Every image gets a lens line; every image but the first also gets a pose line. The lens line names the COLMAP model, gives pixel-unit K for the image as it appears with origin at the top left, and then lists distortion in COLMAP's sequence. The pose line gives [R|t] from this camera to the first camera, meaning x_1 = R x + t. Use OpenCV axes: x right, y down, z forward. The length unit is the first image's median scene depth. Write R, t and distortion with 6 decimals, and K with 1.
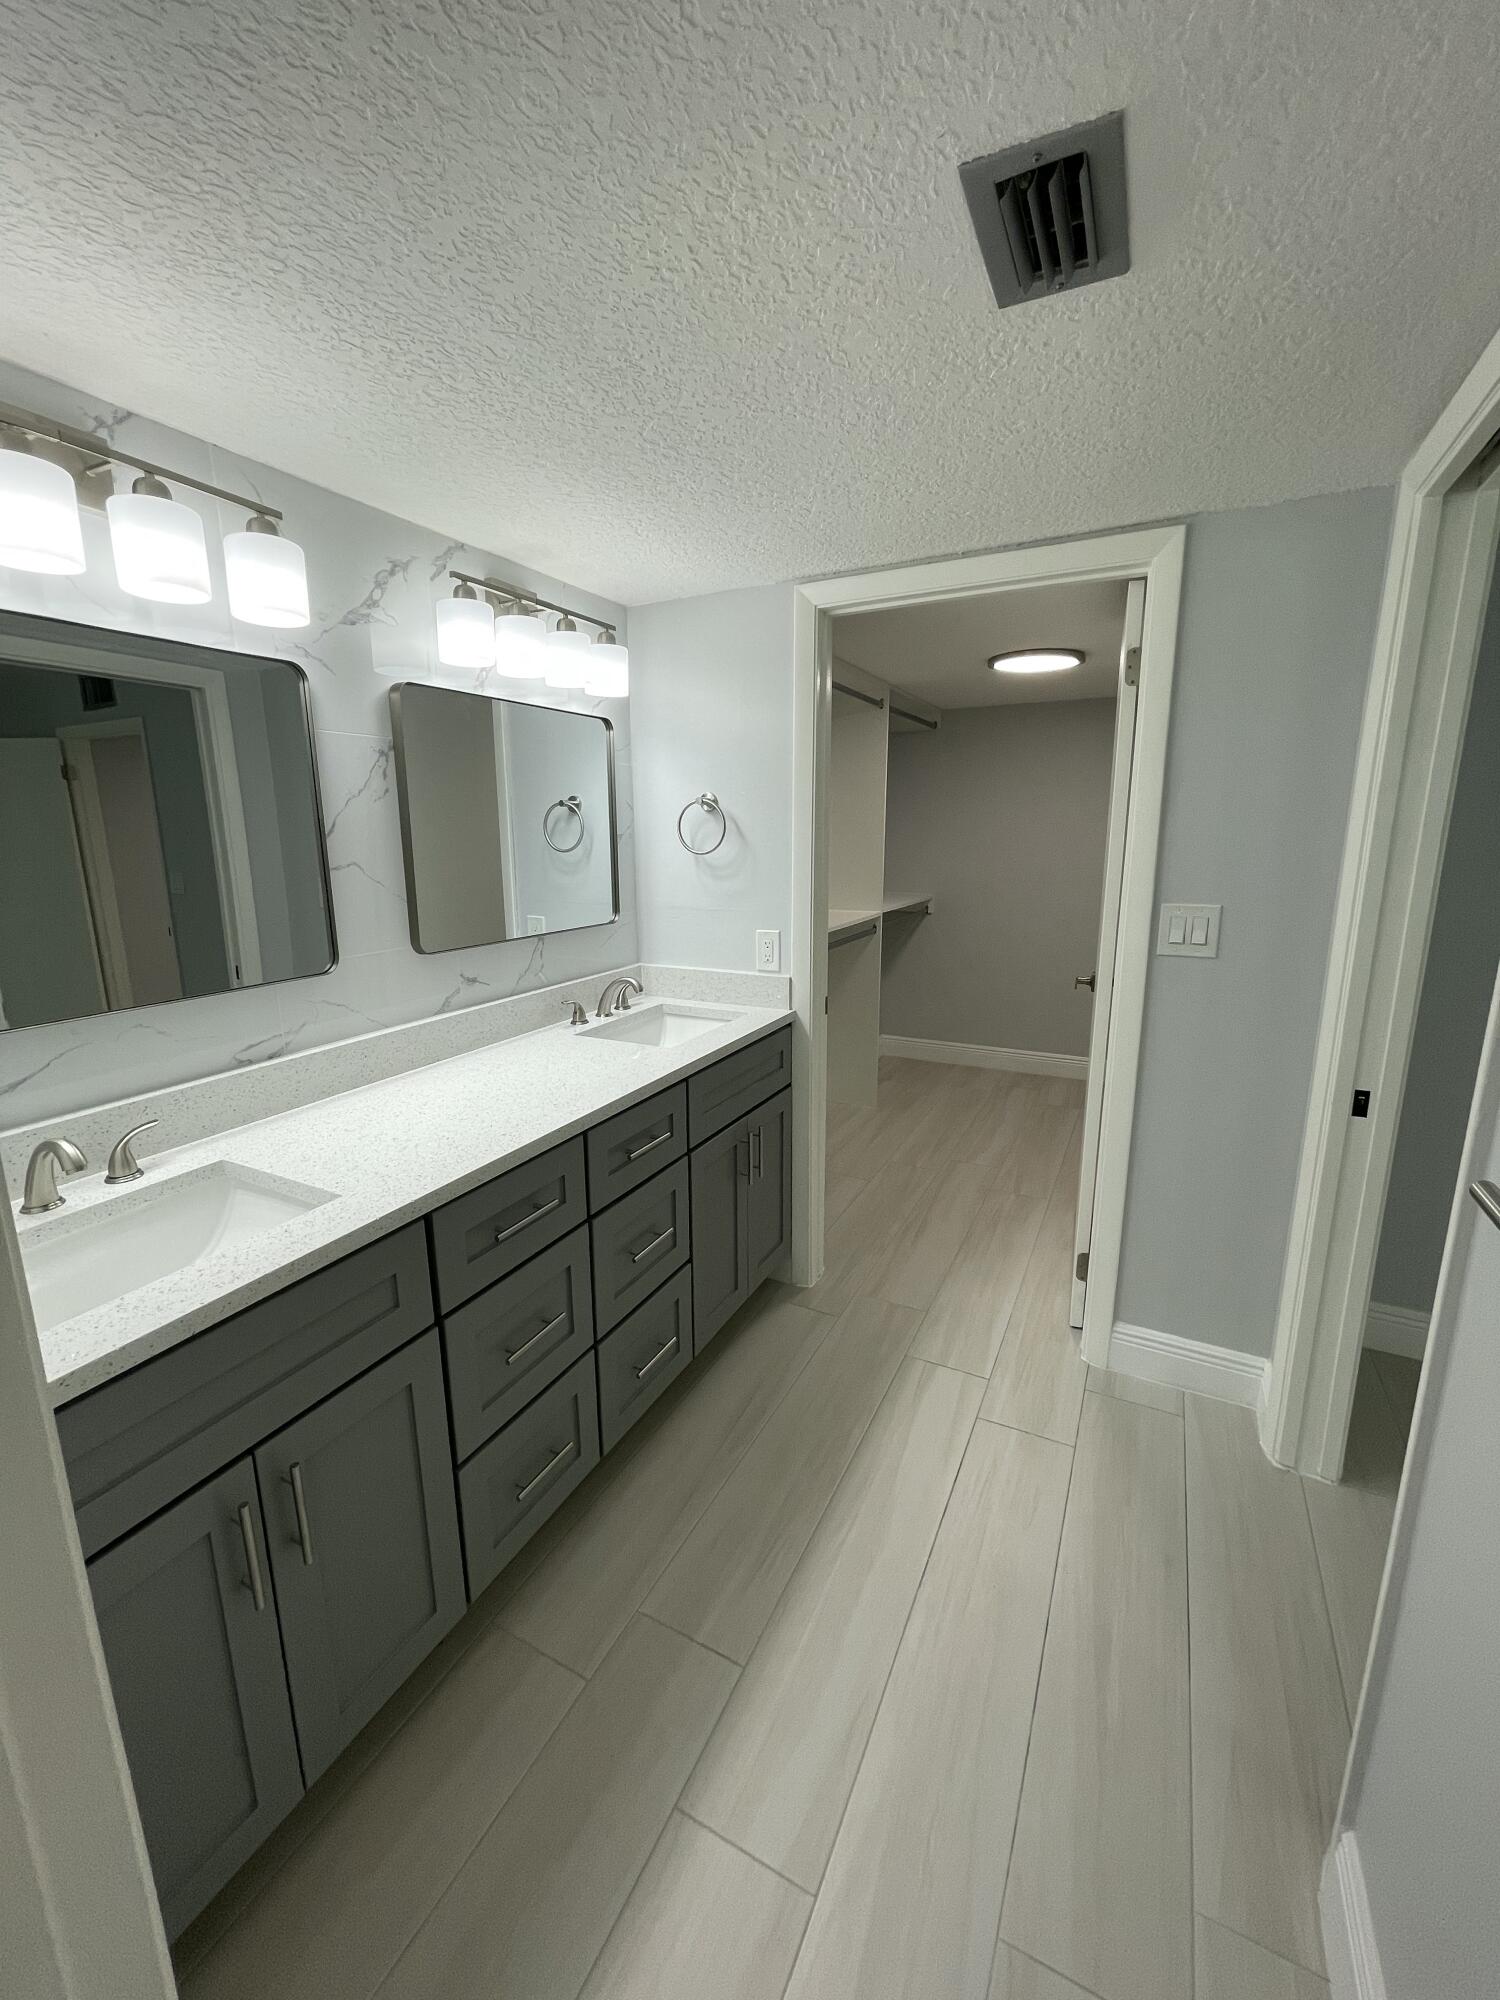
lens RADIAL K [[804.4, 0, 739.1], [0, 804.4, 995.0], [0, 0, 1]] dist [-0.001051, -0.000008]
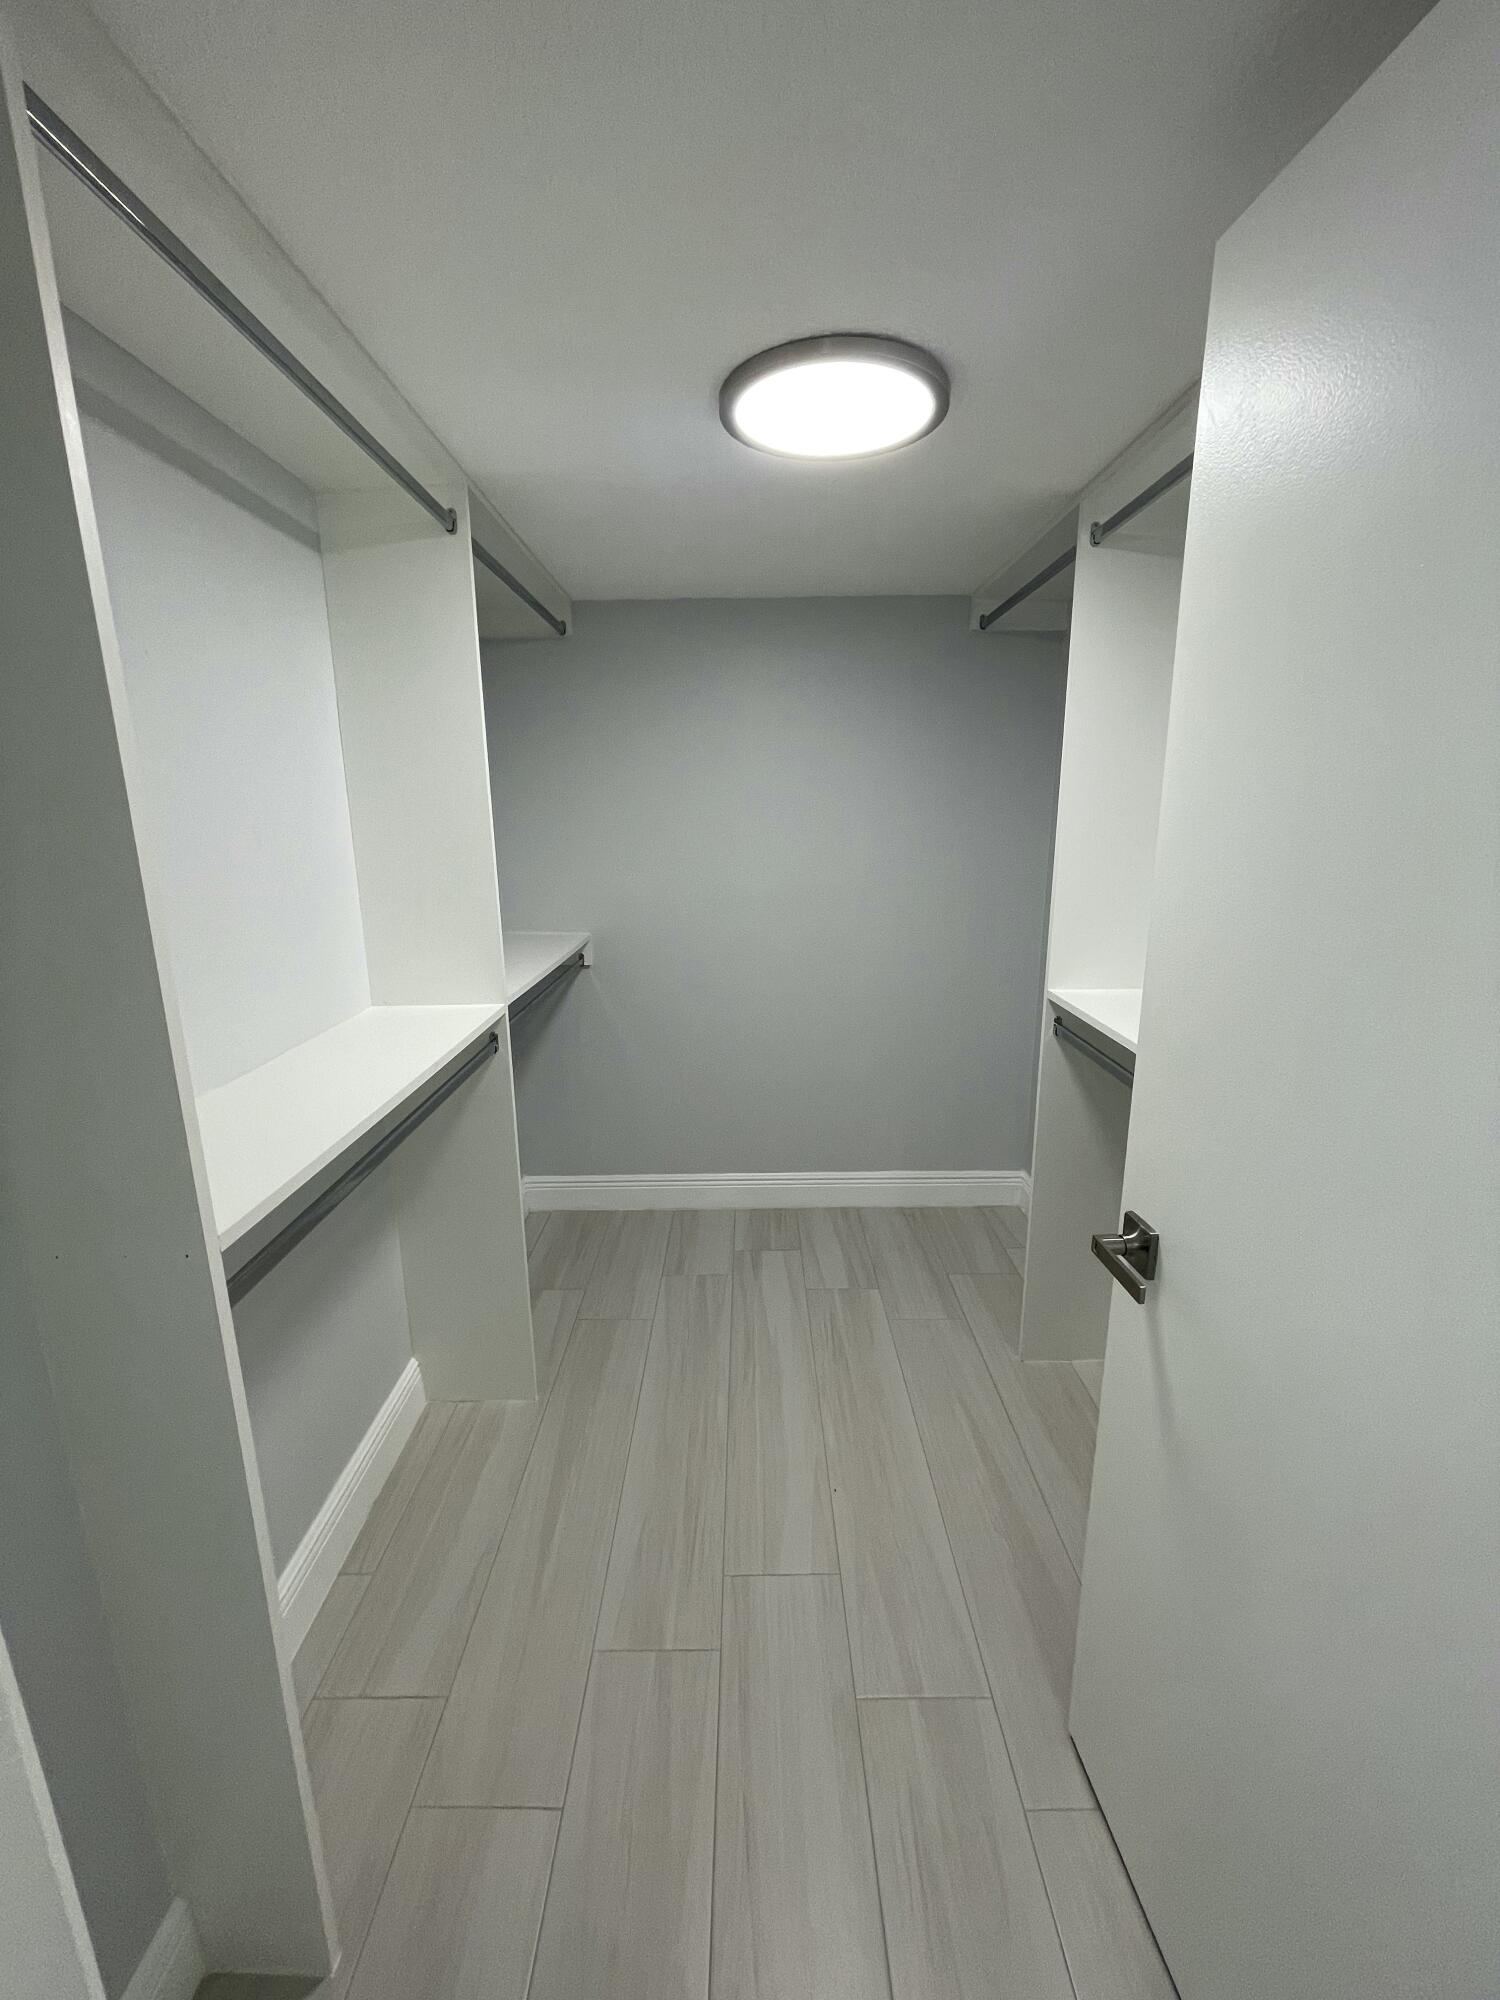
lens RADIAL K [[804.4, 0, 739.1], [0, 804.4, 995.0], [0, 0, 1]] dist [-0.001051, -0.000008]
pose [[0.891431, -0.104449, 0.440954, 0.082561], [0.100069, 0.994425, 0.033251, -0.096045], [-0.441969, 0.014485, 0.896913, 0.464185]]
